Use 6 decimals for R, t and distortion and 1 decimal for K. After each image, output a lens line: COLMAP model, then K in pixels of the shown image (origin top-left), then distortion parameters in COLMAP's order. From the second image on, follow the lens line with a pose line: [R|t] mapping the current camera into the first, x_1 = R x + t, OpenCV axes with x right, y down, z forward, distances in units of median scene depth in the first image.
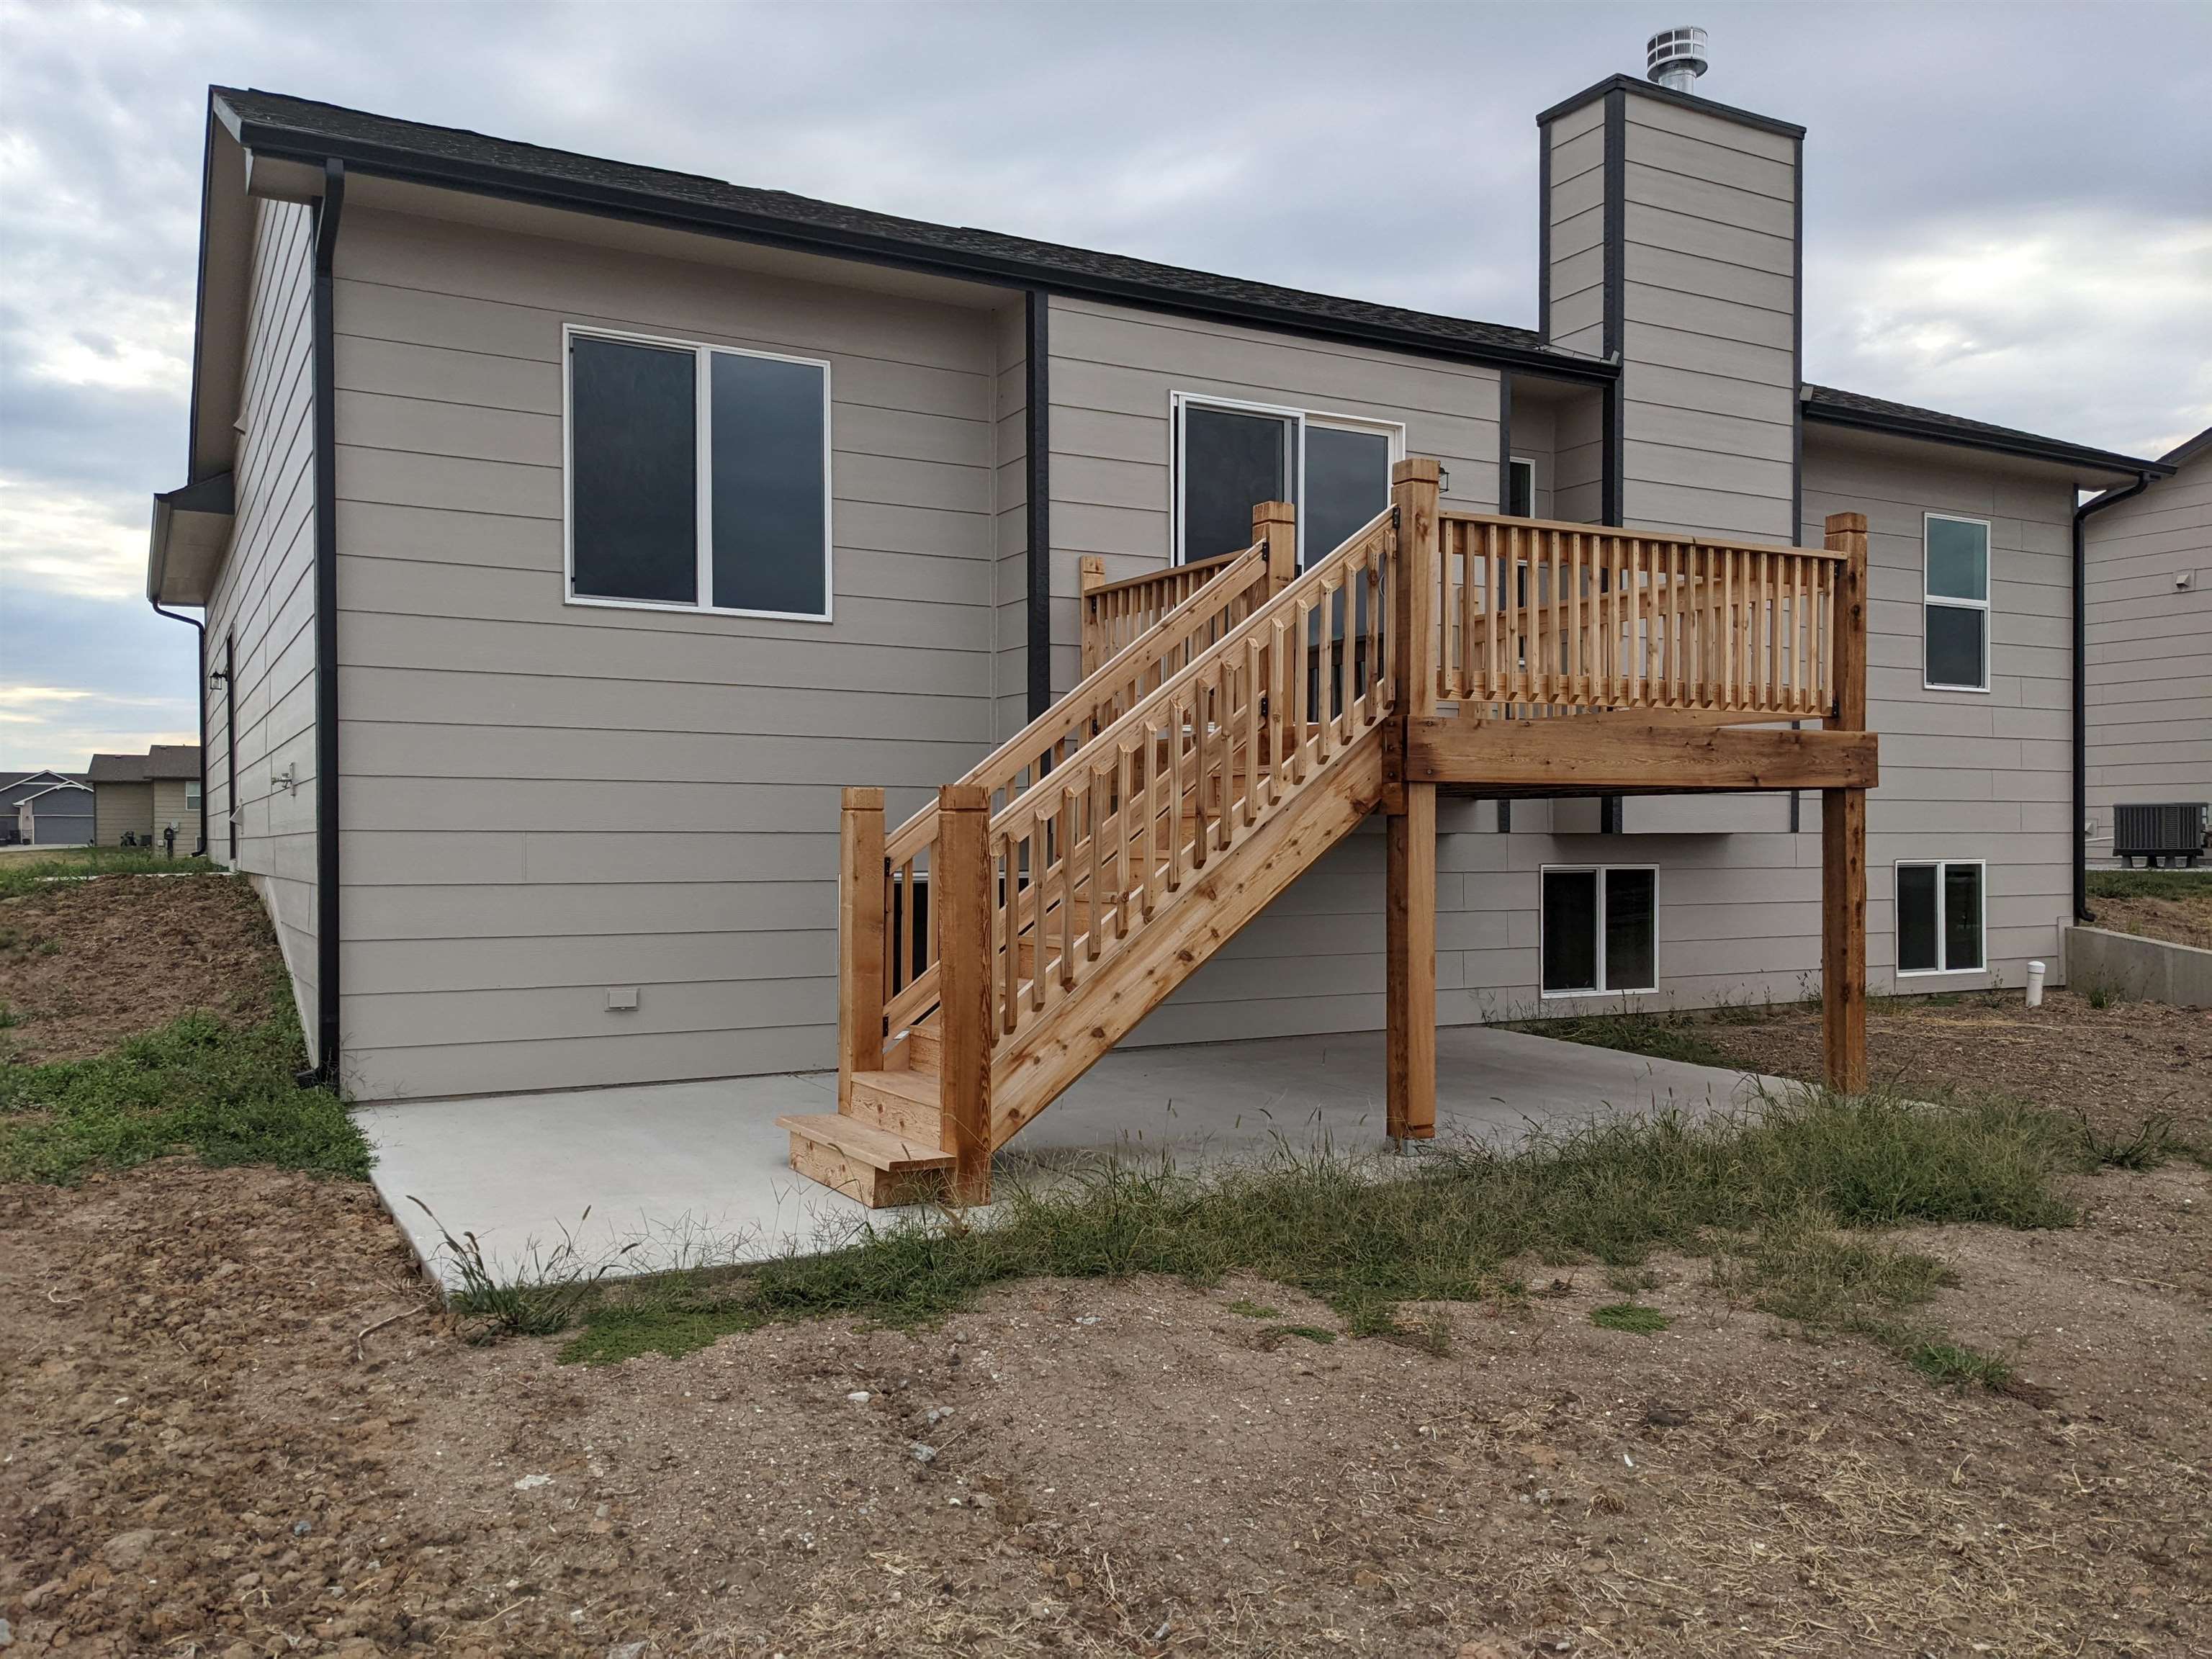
lens RADIAL K [[1756.1, 0, 1121.7], [0, 1756.1, 847.9], [0, 0, 1]] dist [0.028192, -0.003383]
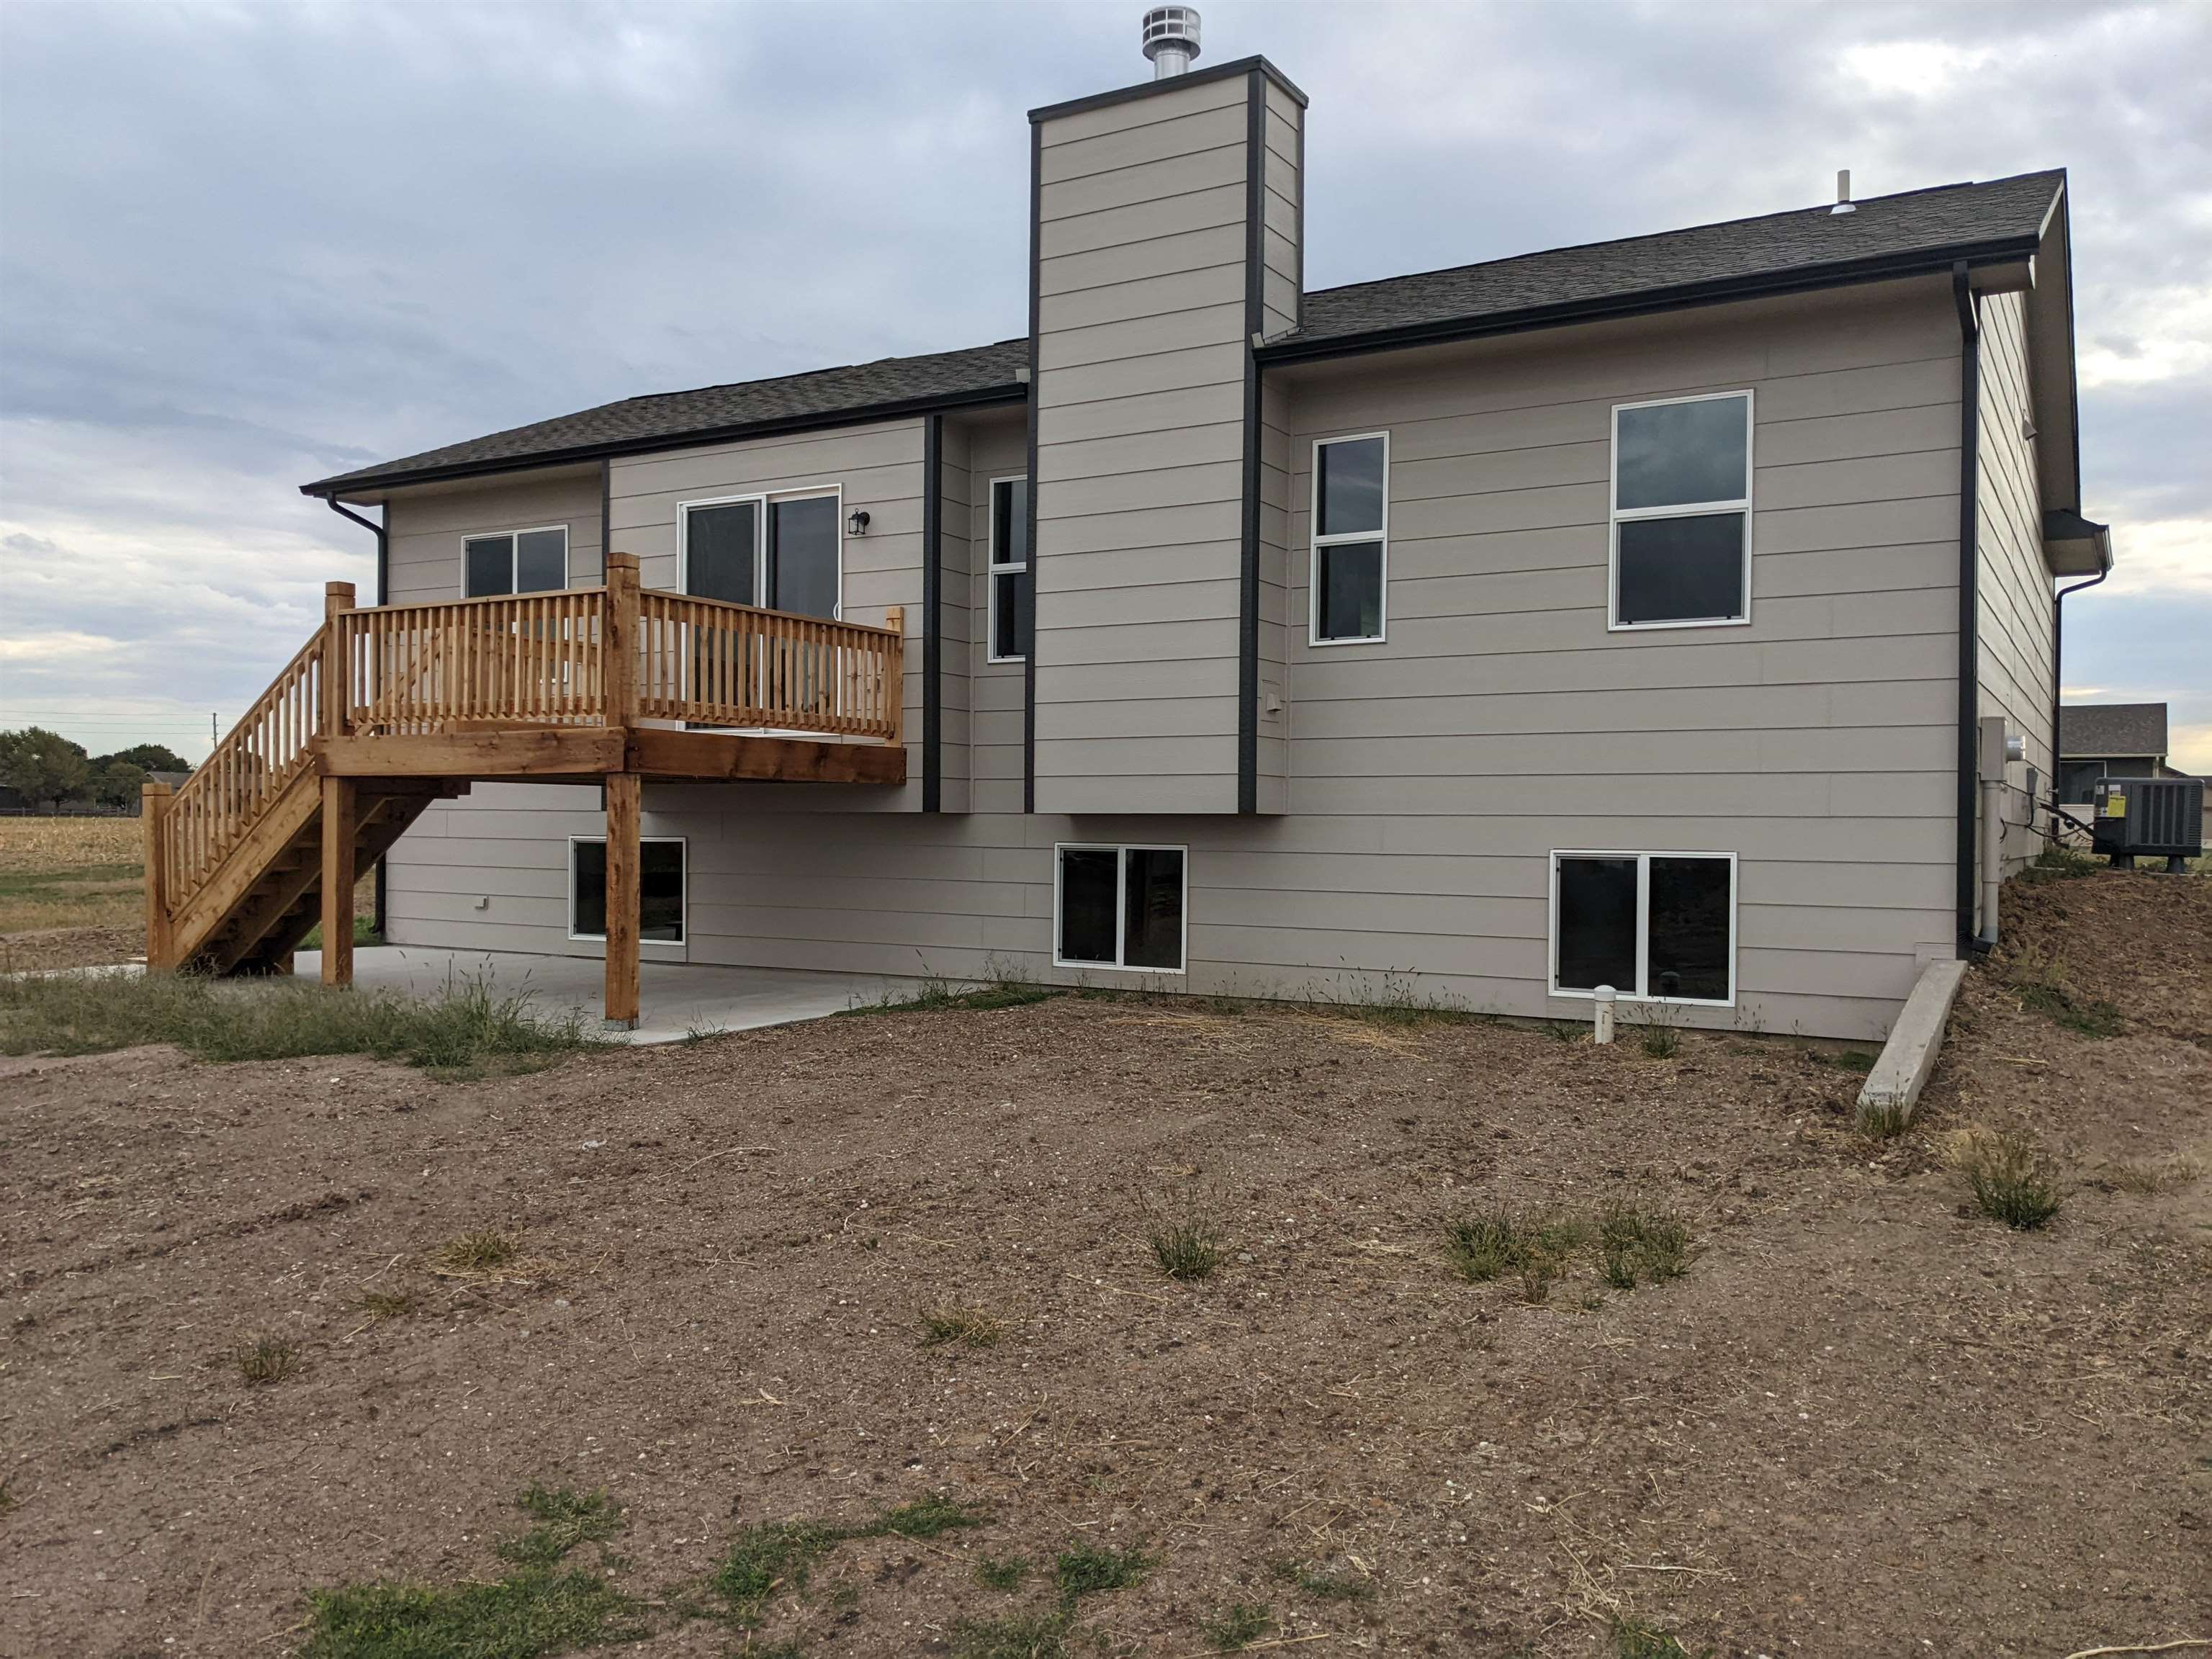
lens RADIAL K [[1756.1, 0, 1122.5], [0, 1756.1, 817.5], [0, 0, 1]] dist [0.028192, -0.003383]
pose [[0.497693, 0.002334, -0.867350, 1.147804], [-0.015045, 0.999869, -0.005942, 0.000013], [0.867223, 0.016007, 0.497663, 0.477779]]
